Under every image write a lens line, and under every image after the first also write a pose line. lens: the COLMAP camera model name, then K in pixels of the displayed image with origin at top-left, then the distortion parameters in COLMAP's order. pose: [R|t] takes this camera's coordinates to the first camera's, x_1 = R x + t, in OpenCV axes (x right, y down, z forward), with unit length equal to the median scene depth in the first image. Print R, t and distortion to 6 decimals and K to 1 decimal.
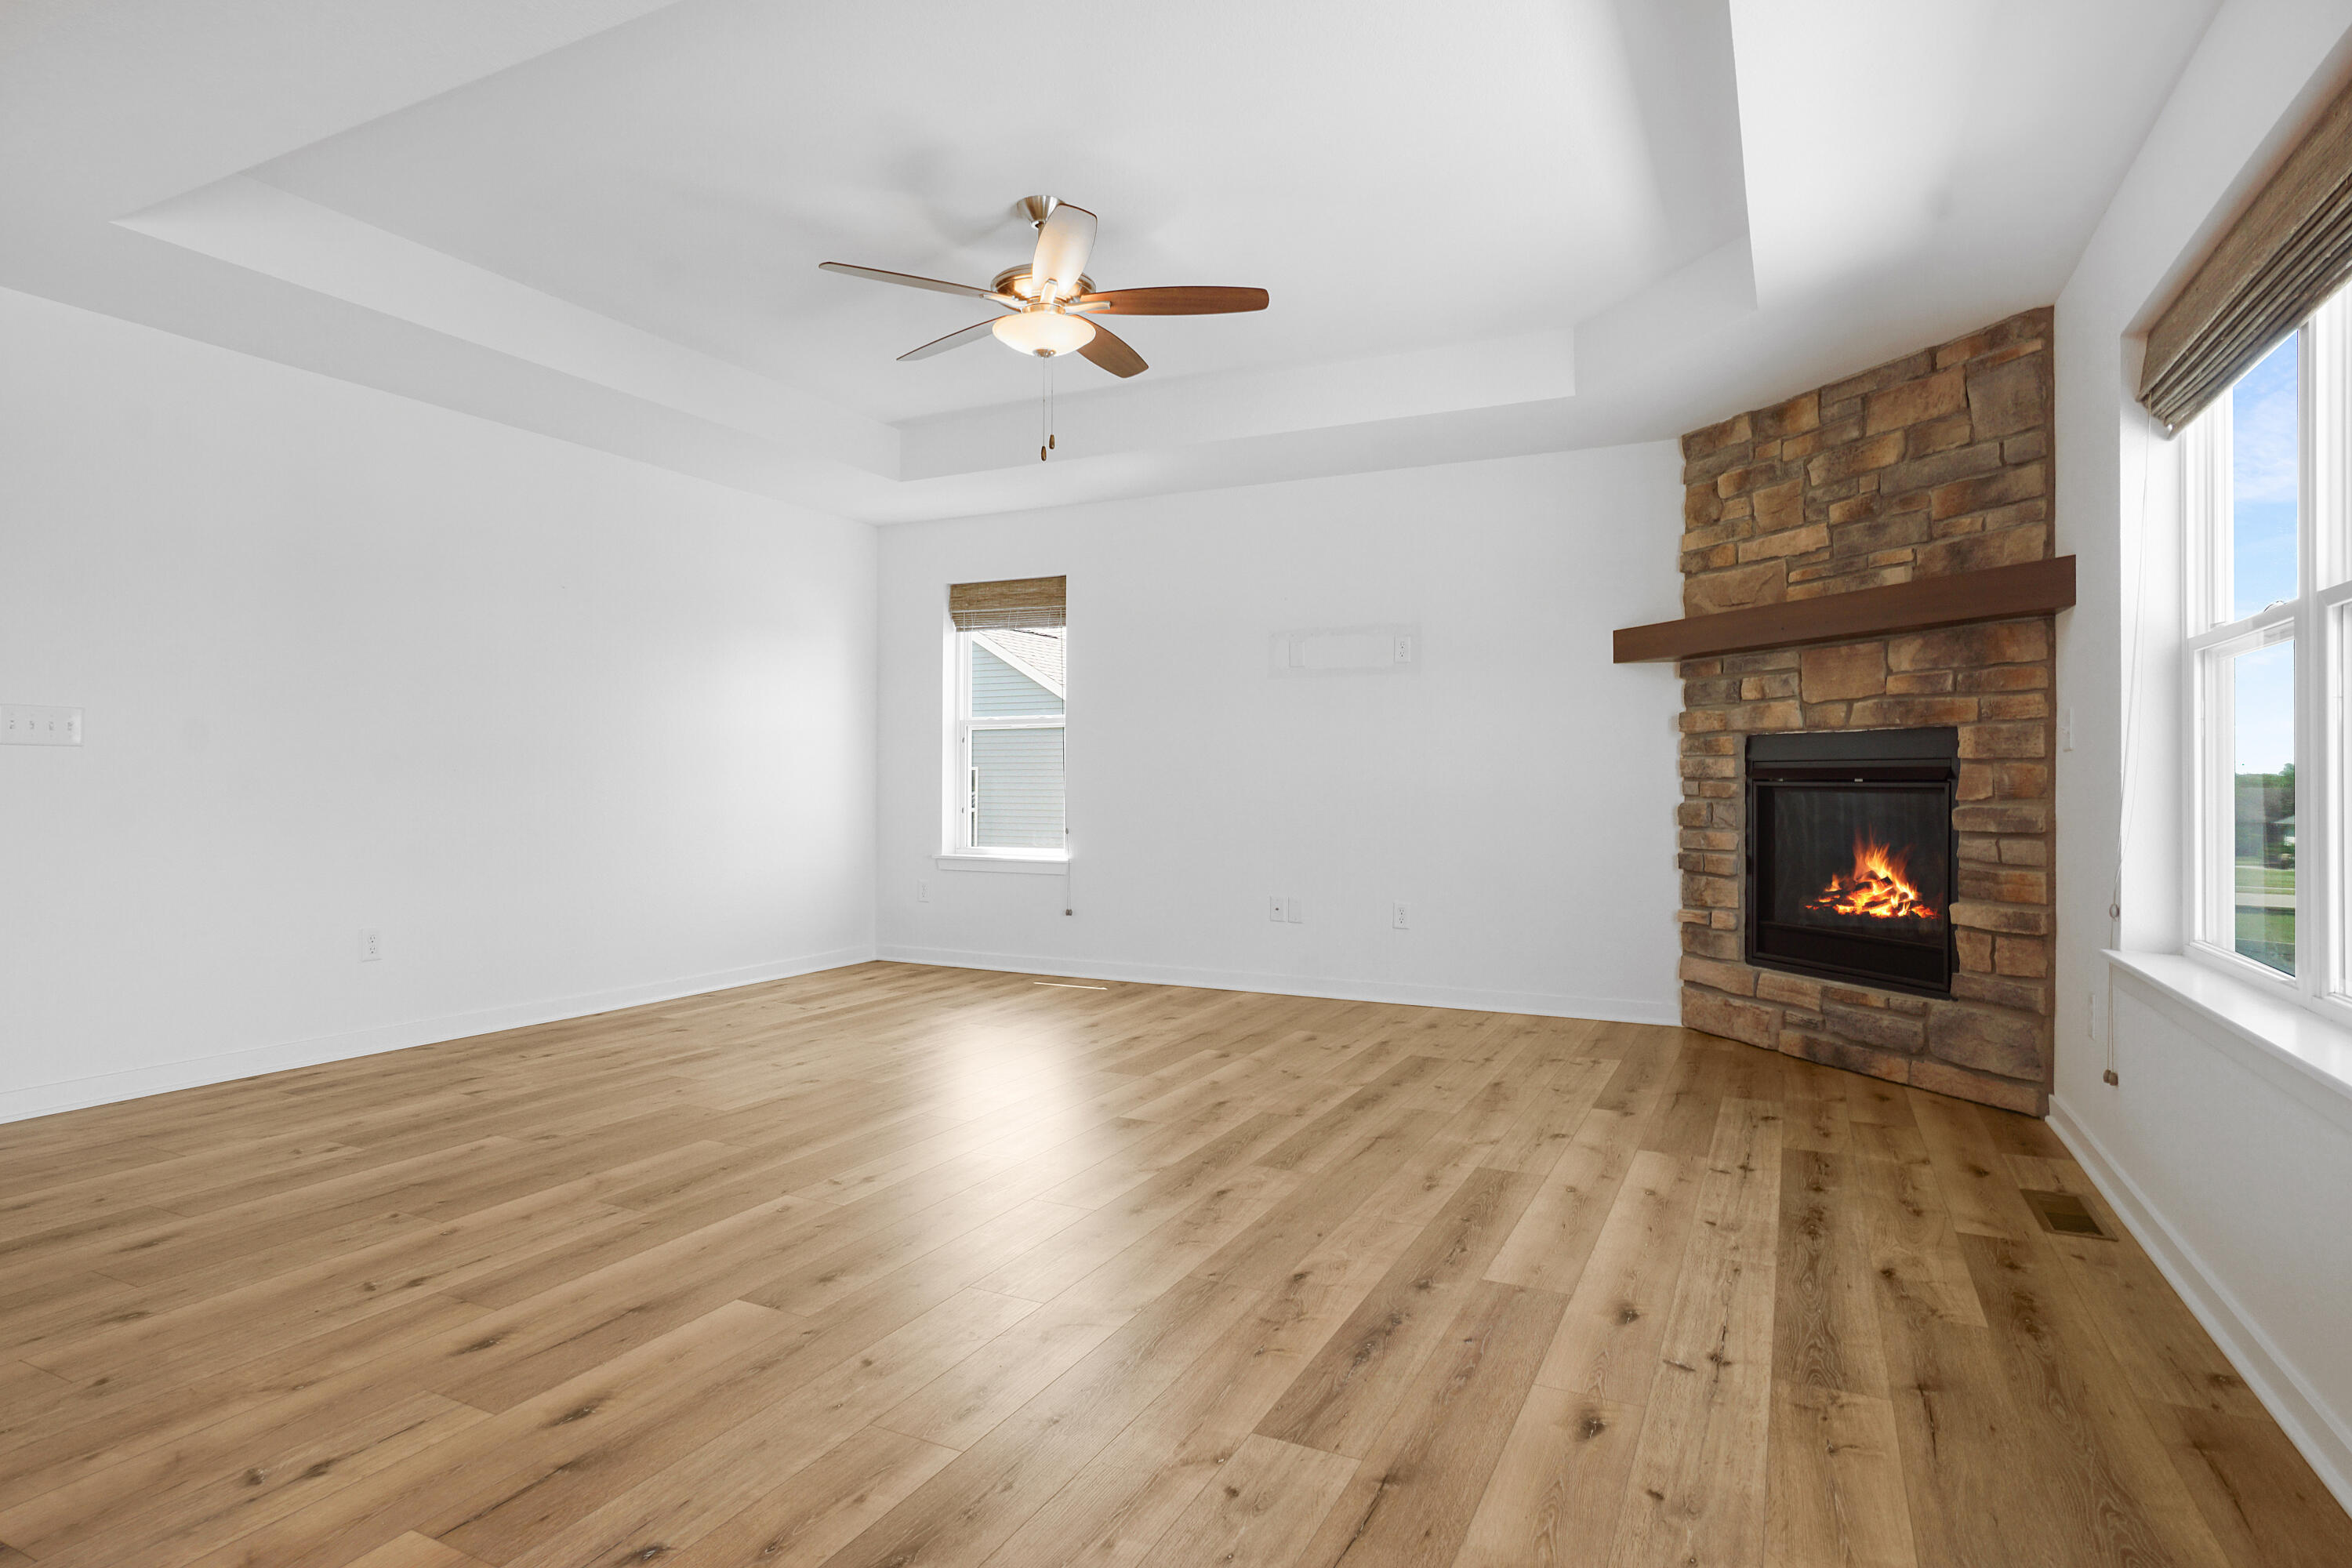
lens RADIAL K [[1267.8, 0, 1136.4], [0, 1267.8, 772.9], [0, 0, 1]] dist [-0.022810, 0.003958]
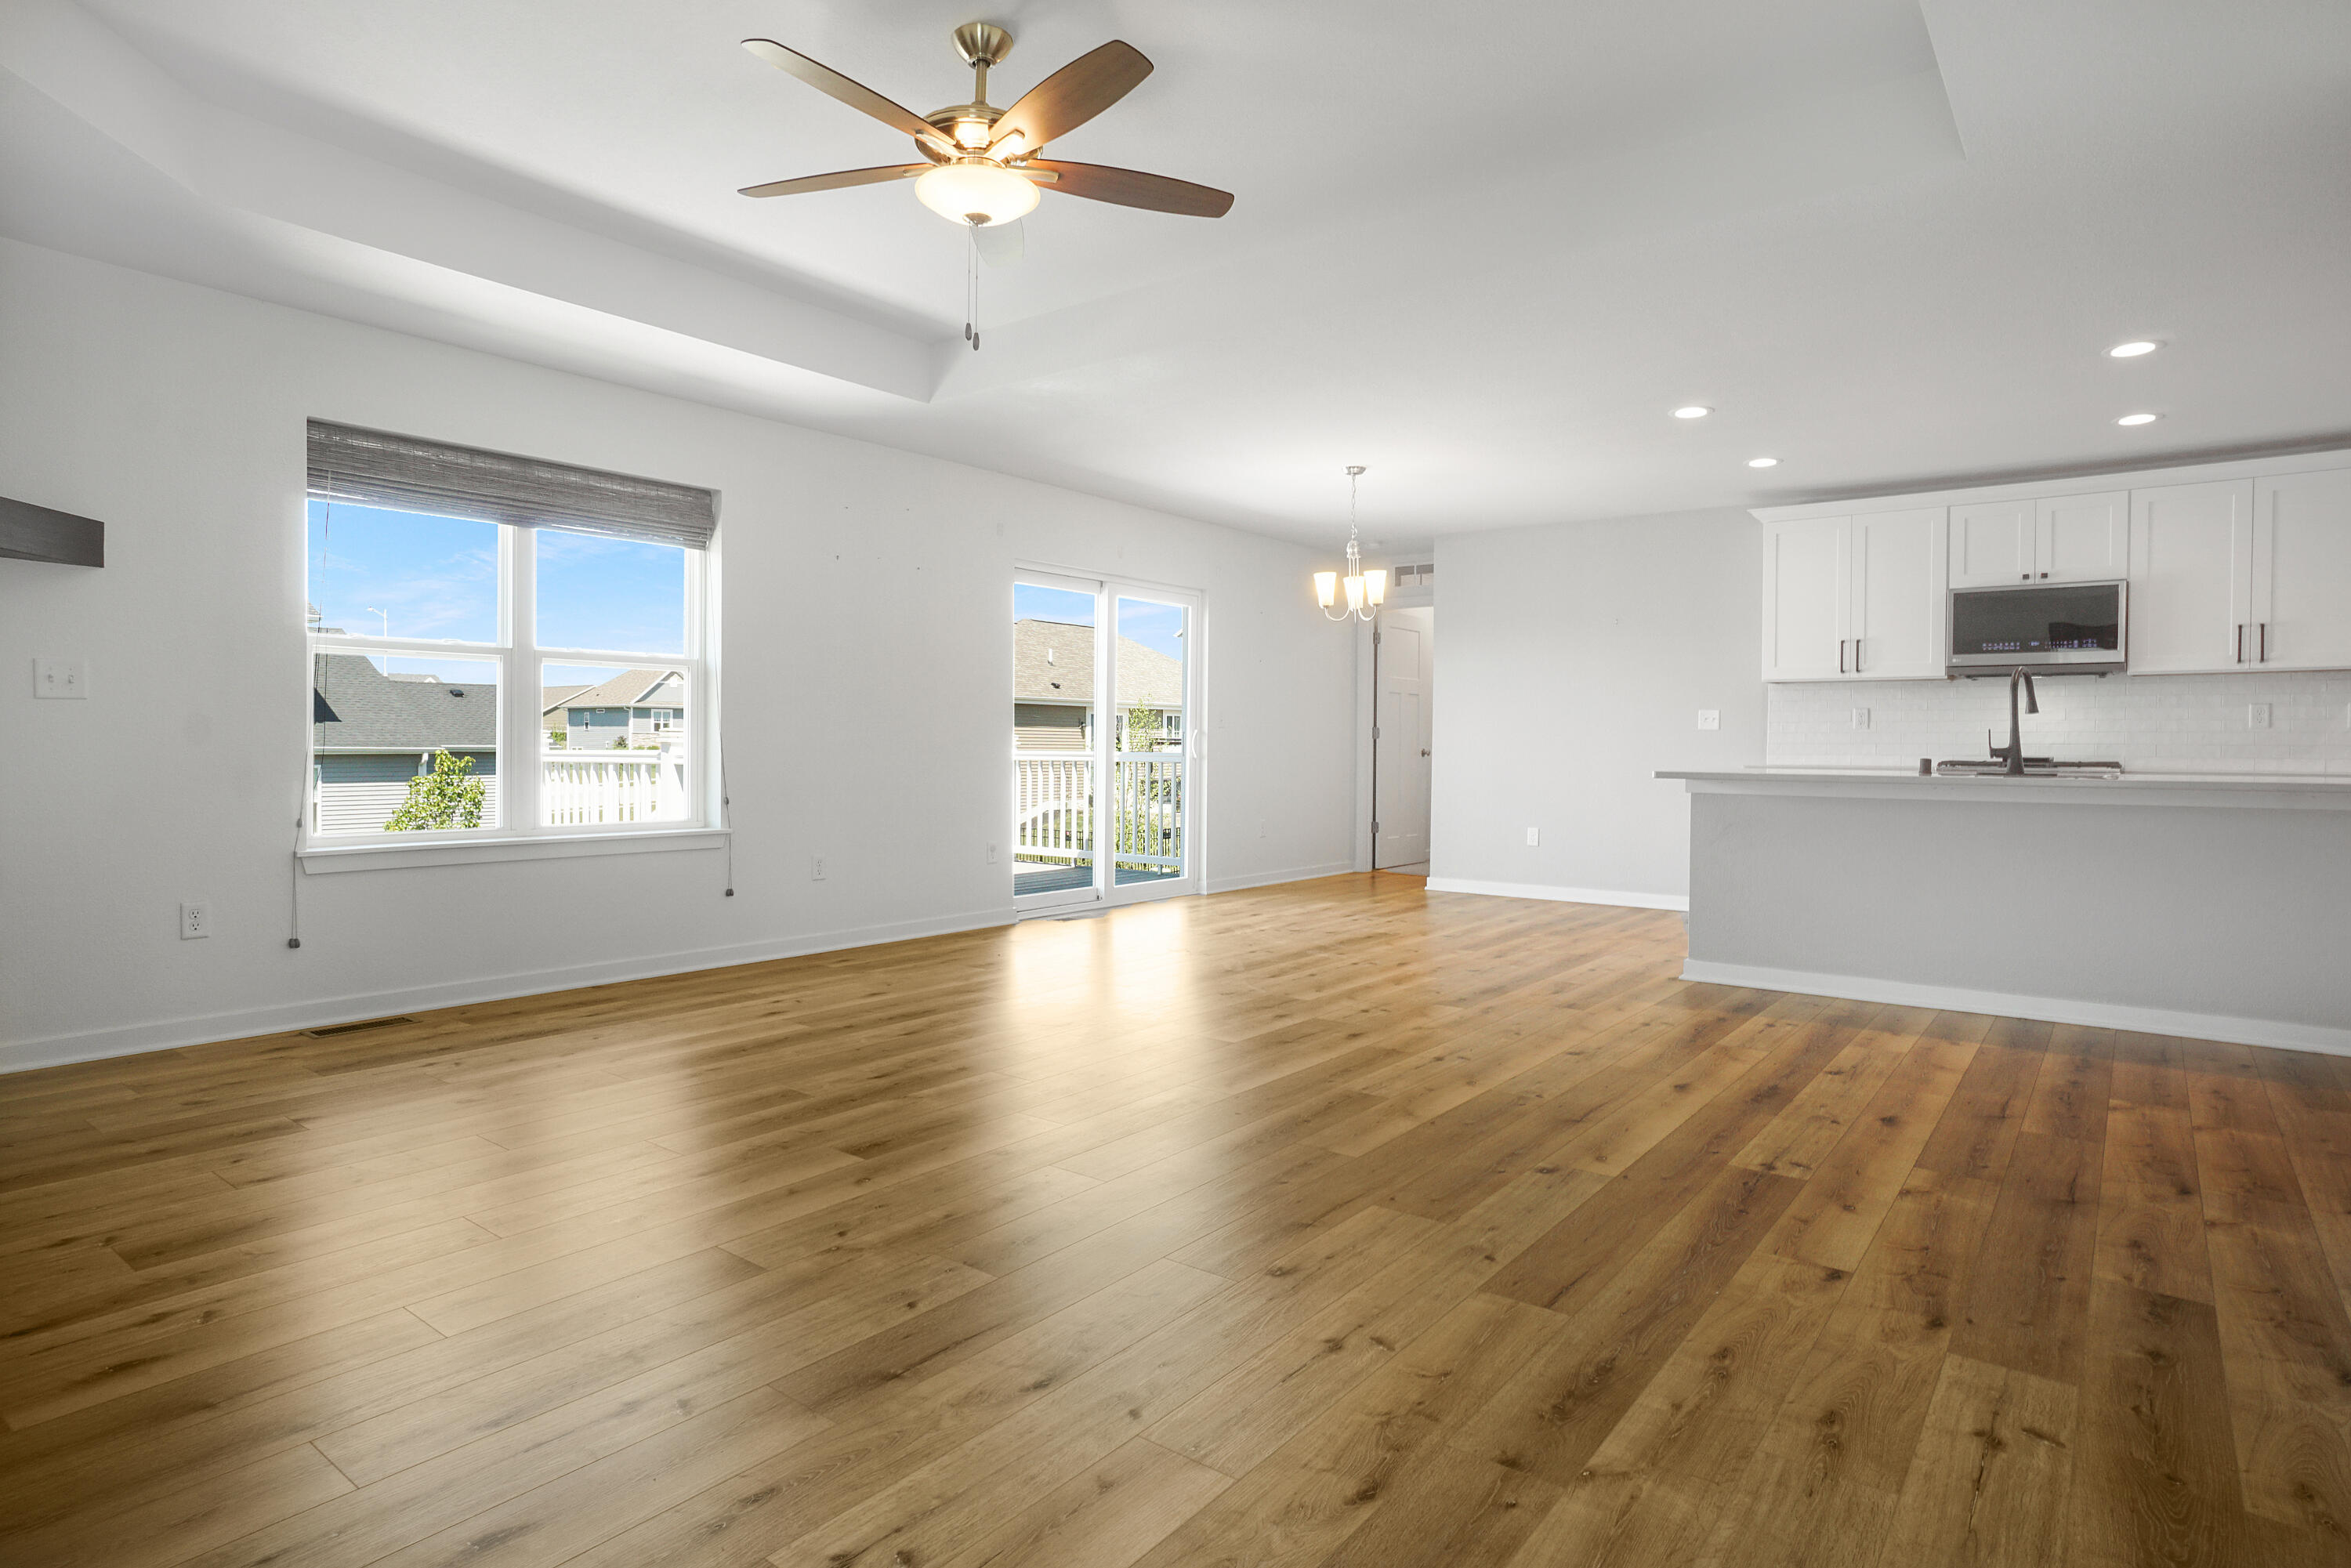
lens RADIAL K [[1267.2, 0, 1163.8], [0, 1267.2, 781.0], [0, 0, 1]] dist [-0.022810, 0.003958]
pose [[-0.984117, -0.018821, 0.176522, -0.289102], [-0.014971, 0.999621, 0.023117, 0.010613], [-0.176890, 0.020107, -0.984025, 1.508316]]
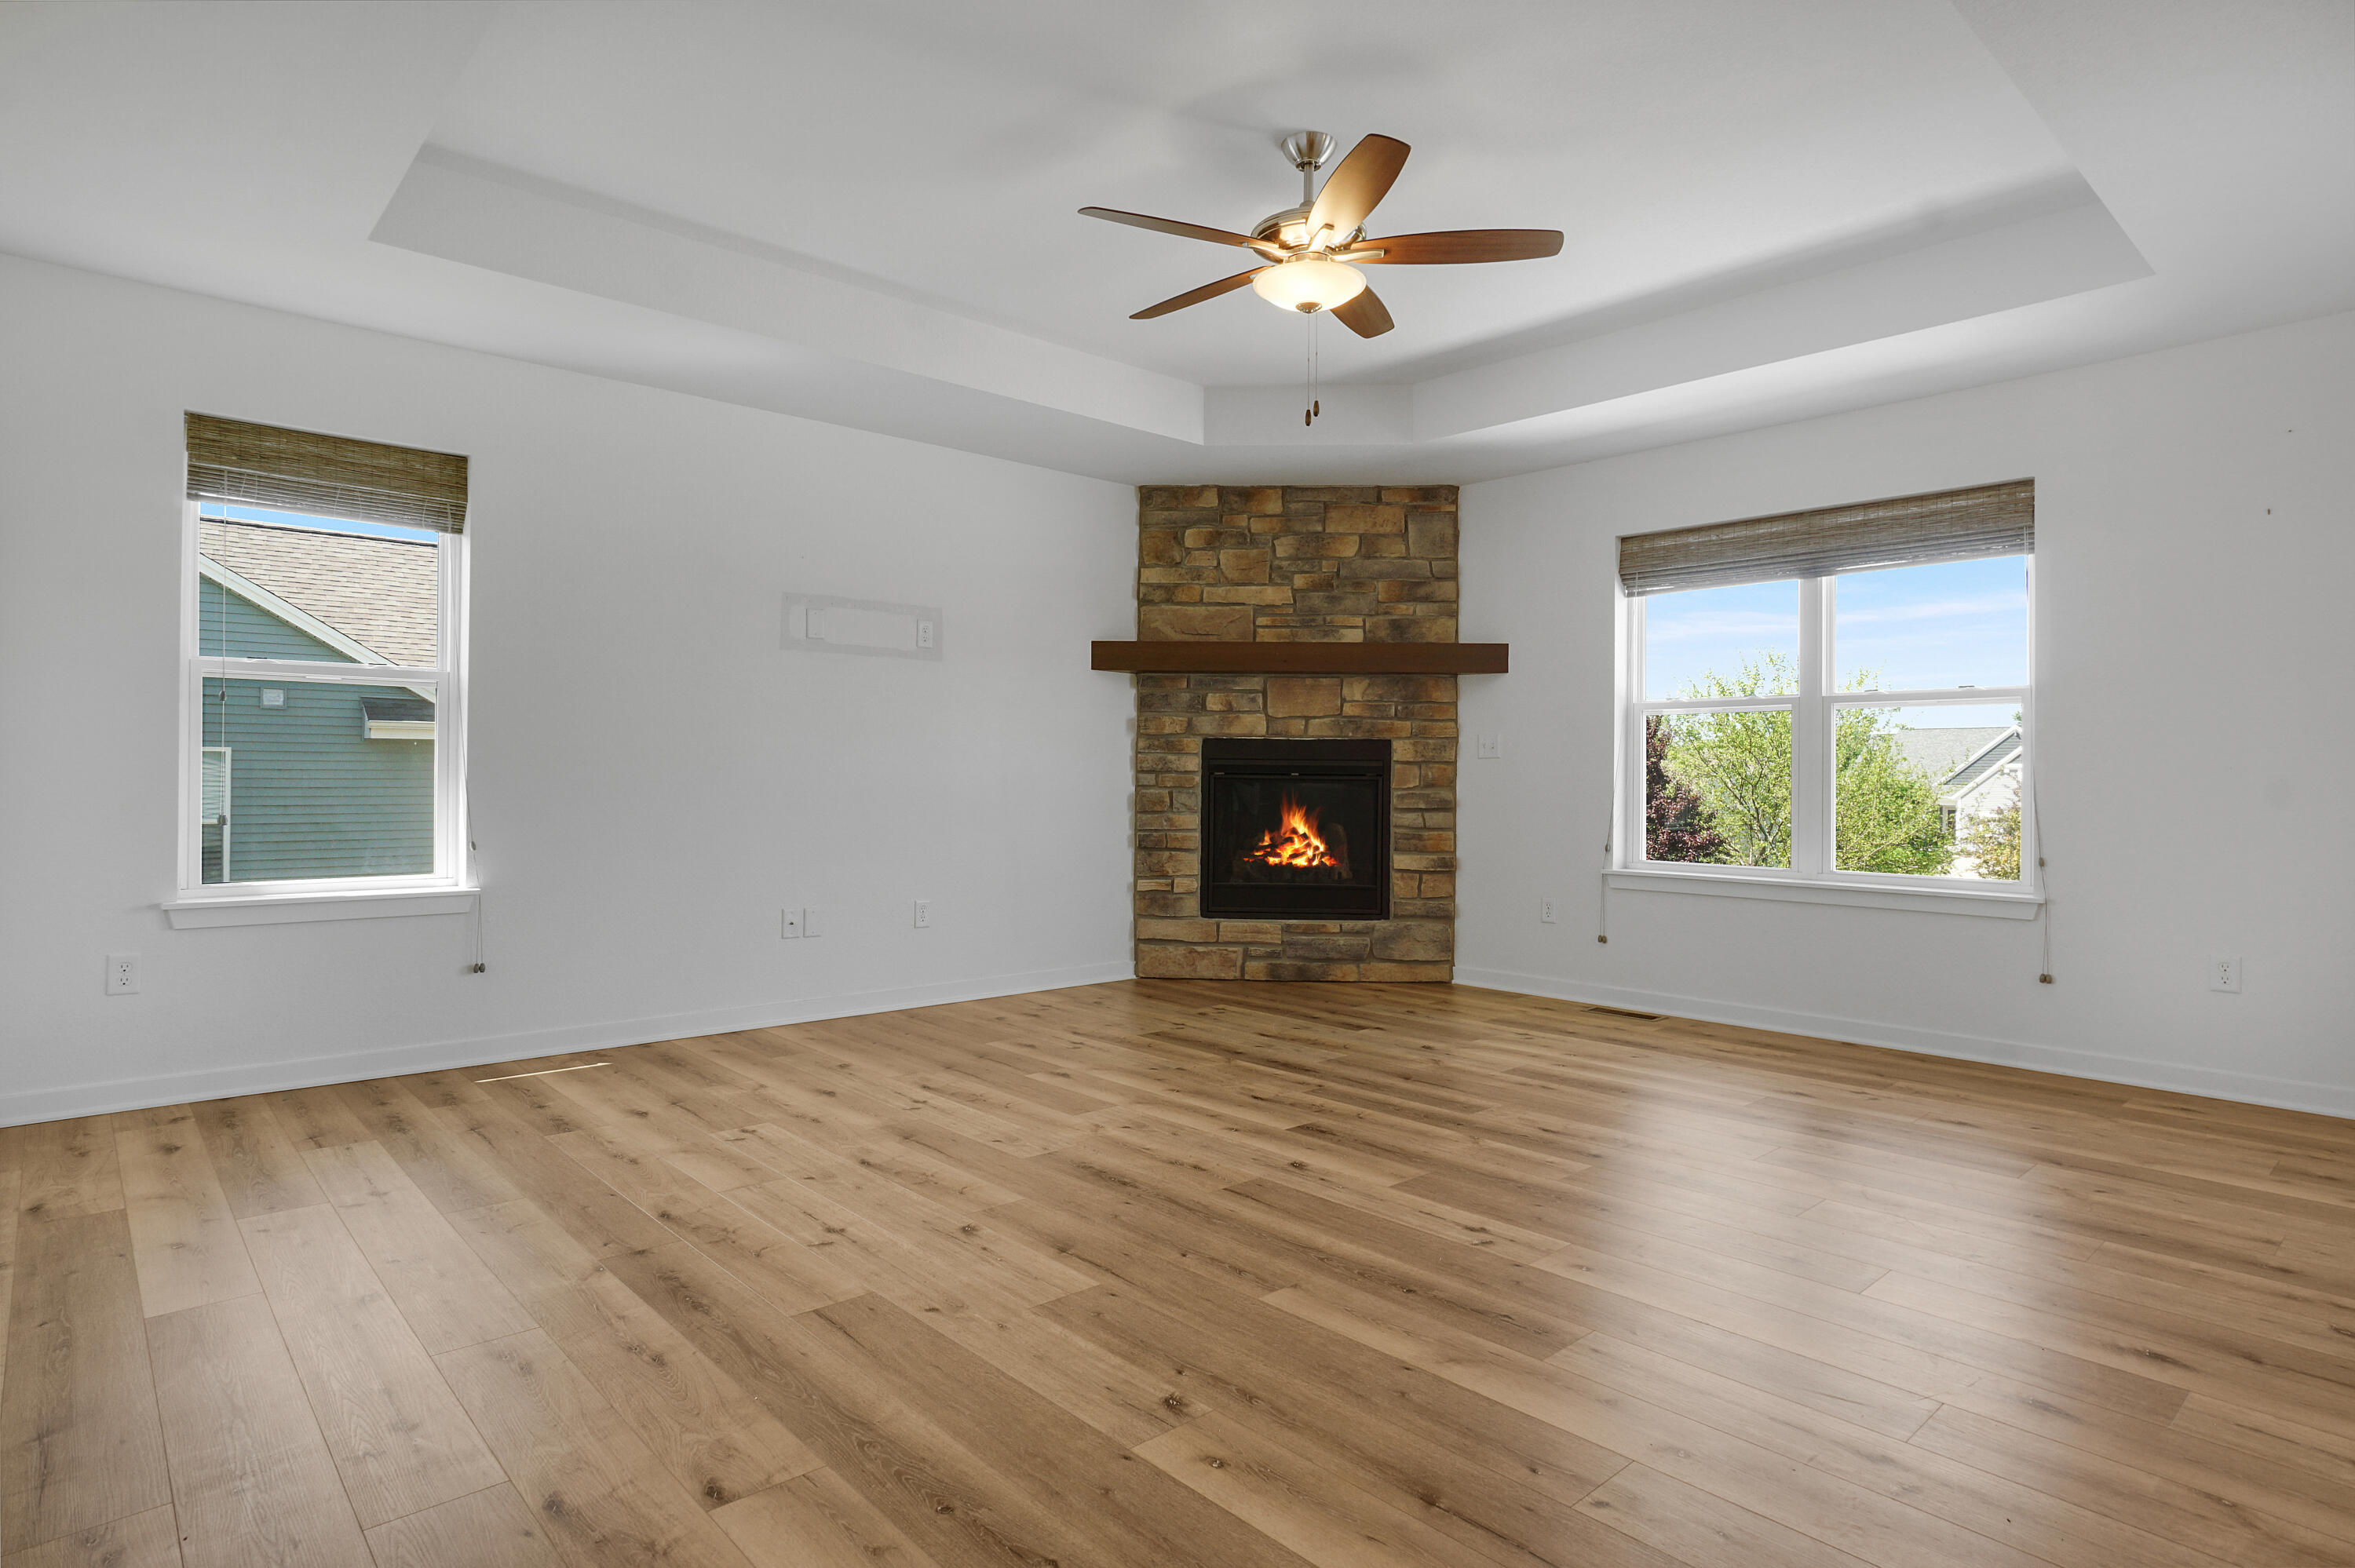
lens RADIAL K [[1269.2, 0, 1166.8], [0, 1269.2, 775.3], [0, 0, 1]] dist [-0.022810, 0.003958]
pose [[0.353011, -0.001010, 0.935619, -0.809399], [-0.012821, 0.999900, 0.005916, 0.000514], [-0.935531, -0.014085, 0.352963, 0.648607]]
